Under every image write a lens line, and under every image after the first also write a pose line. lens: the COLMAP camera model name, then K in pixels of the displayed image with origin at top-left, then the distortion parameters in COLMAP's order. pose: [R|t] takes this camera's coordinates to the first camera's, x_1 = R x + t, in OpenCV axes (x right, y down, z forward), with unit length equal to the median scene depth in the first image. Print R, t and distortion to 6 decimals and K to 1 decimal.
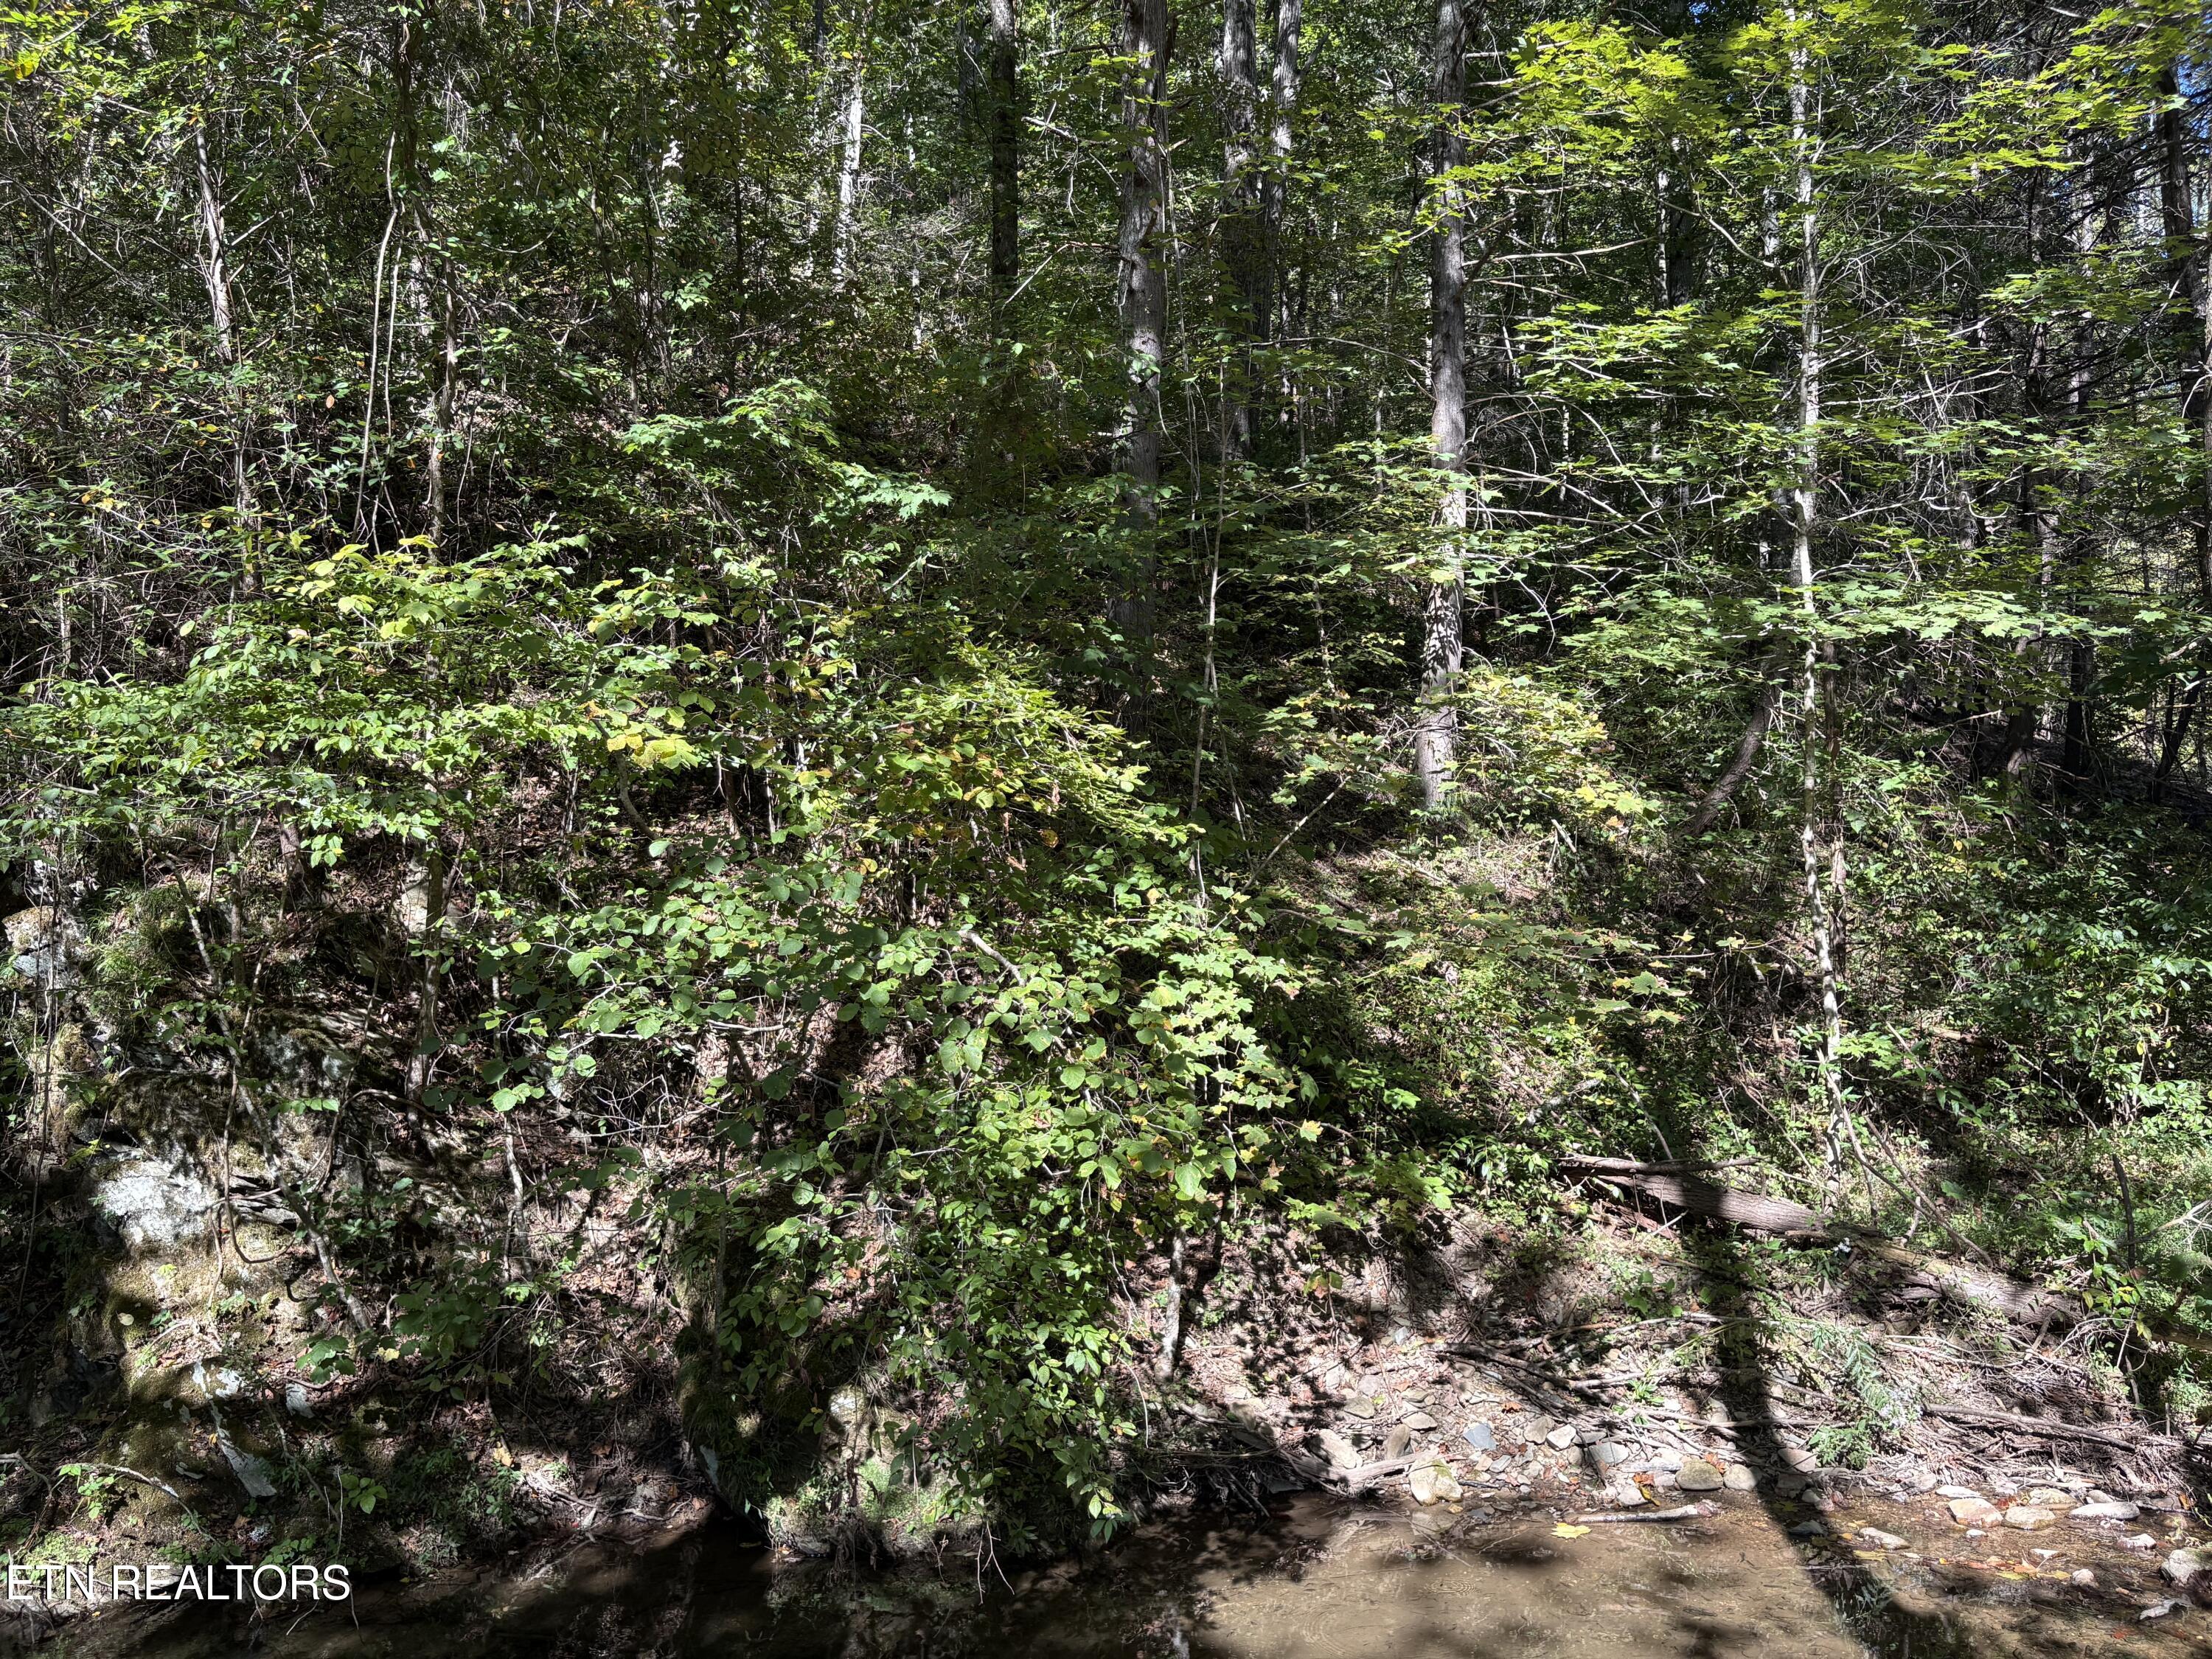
lens RADIAL K [[1709.6, 0, 1100.3], [0, 1709.6, 846.7], [0, 0, 1]] dist [0.061375, -0.046267]
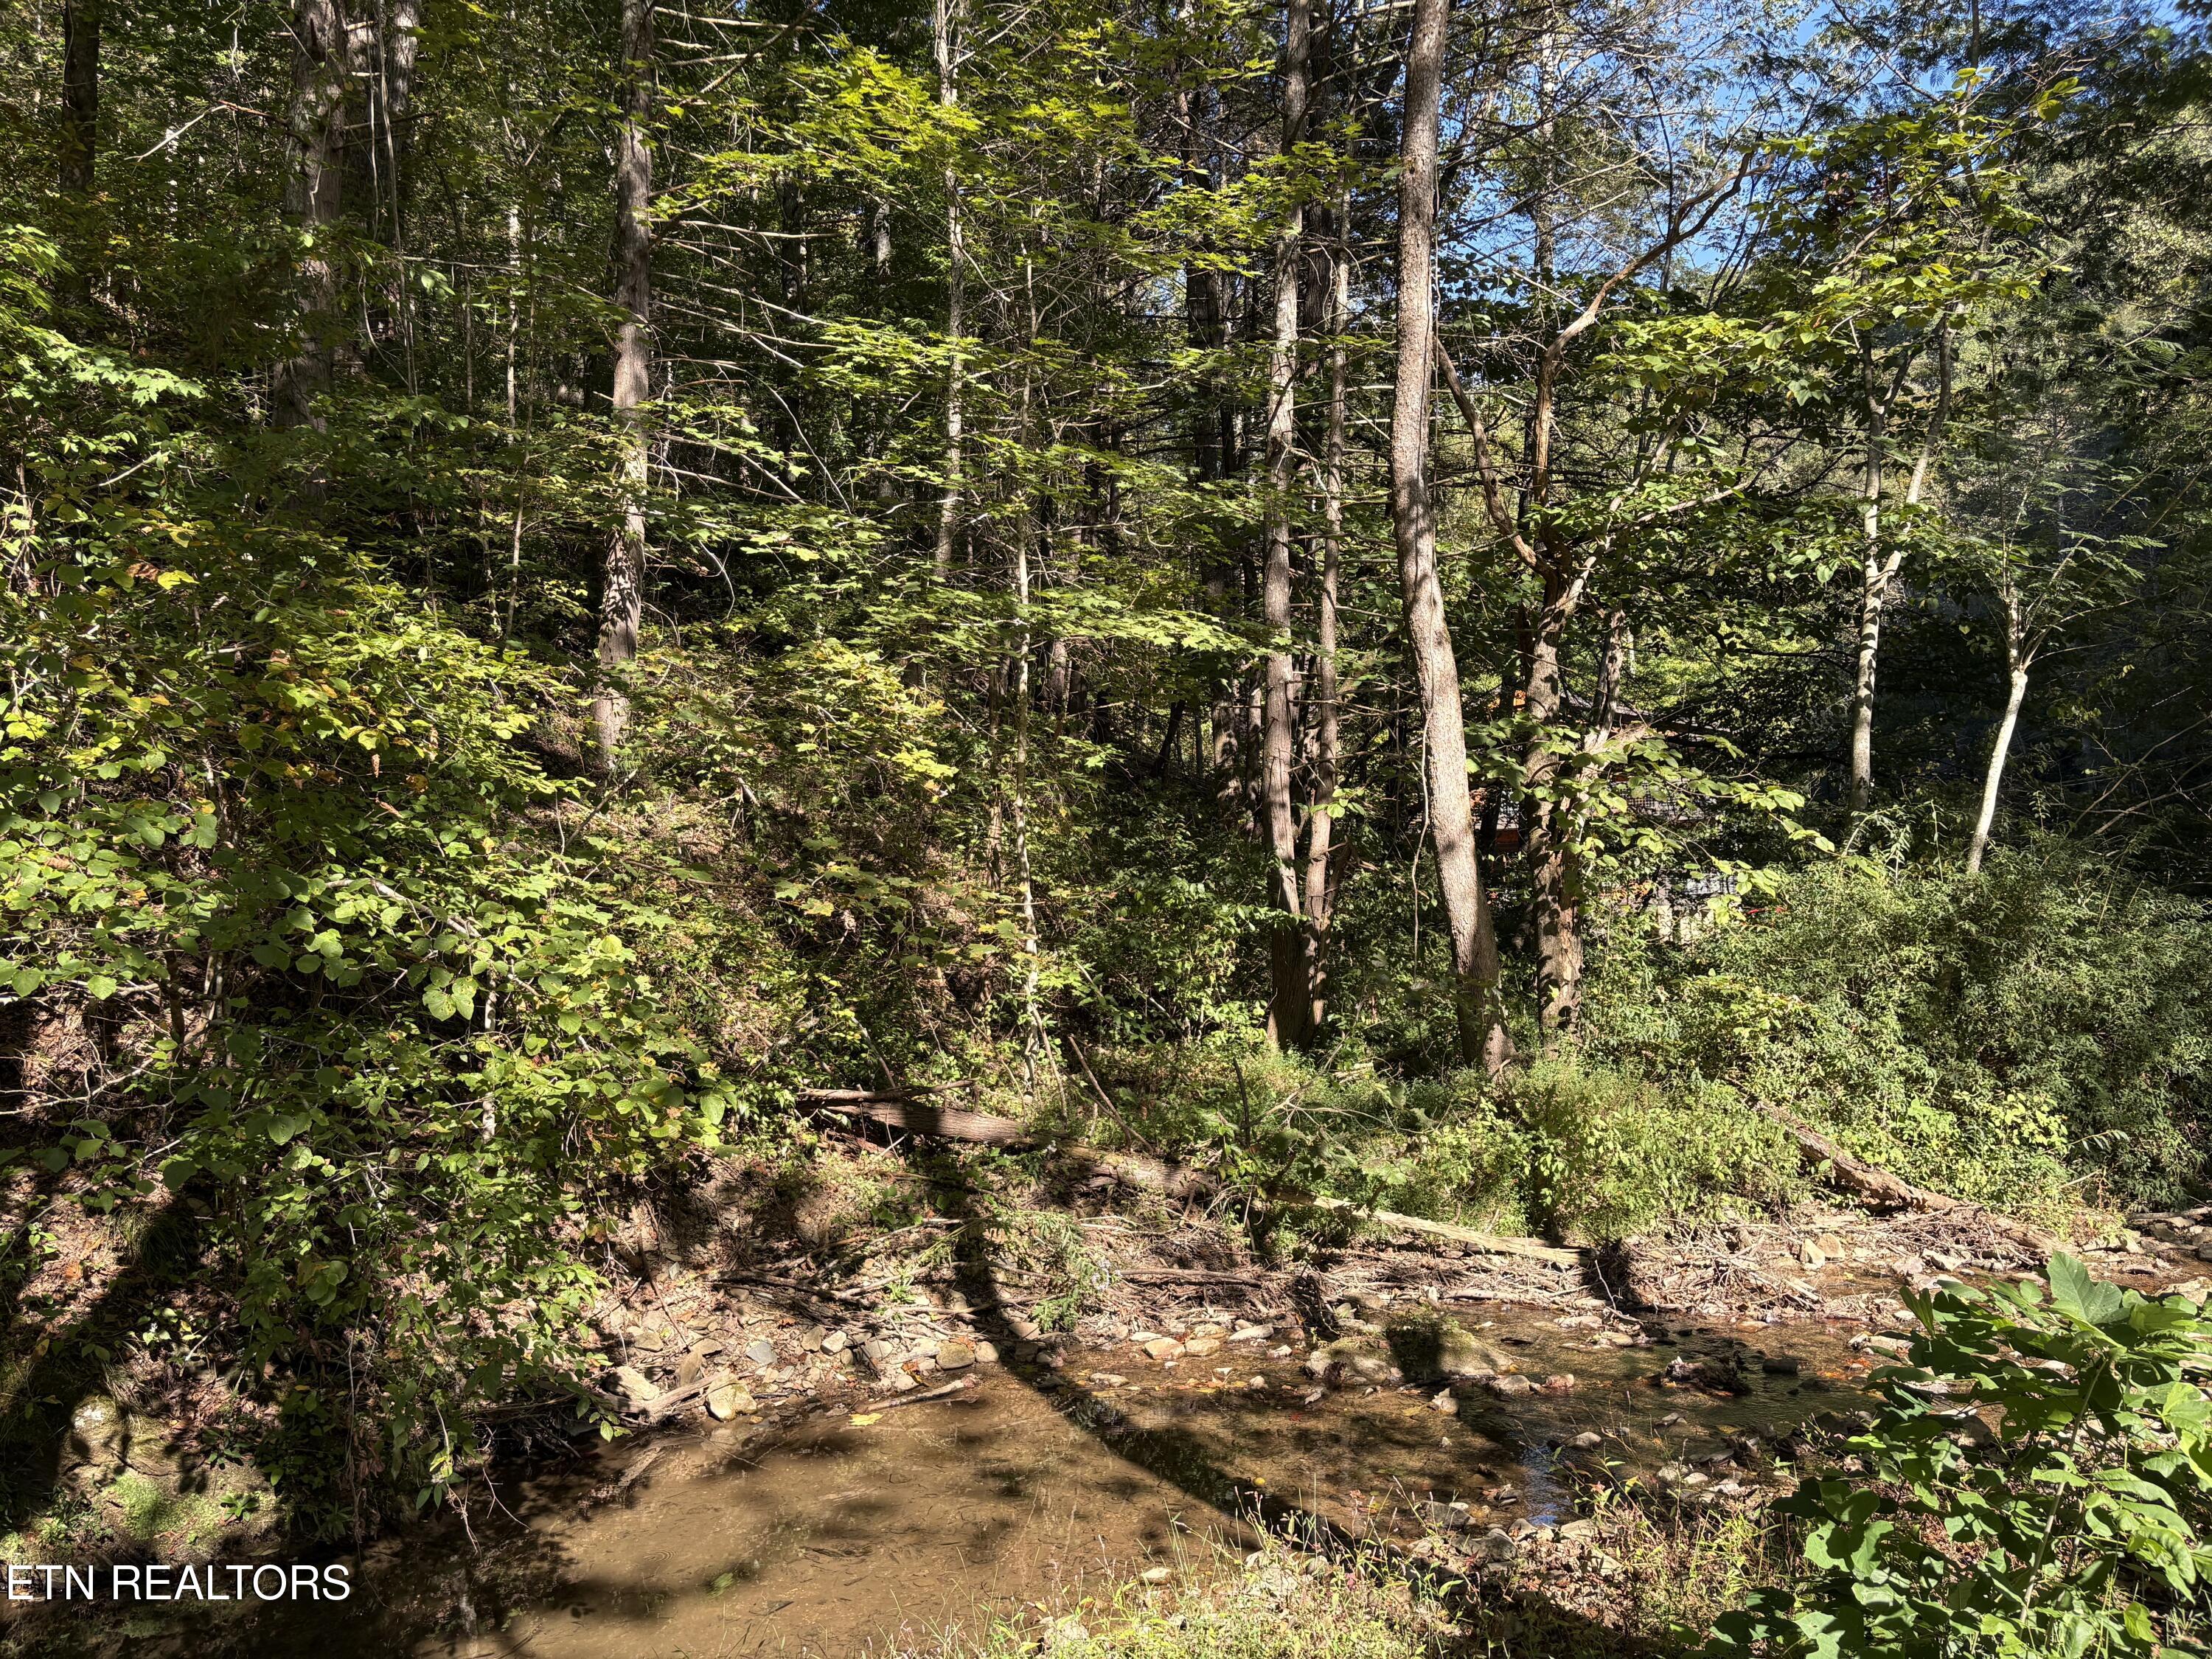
lens RADIAL K [[1709.6, 0, 1100.3], [0, 1709.6, 846.7], [0, 0, 1]] dist [0.061375, -0.046267]
pose [[0.855329, 0.014763, 0.517874, -0.155212], [-0.028785, 0.999404, 0.019053, 0.001258], [-0.517284, -0.031204, 0.855244, -0.013138]]
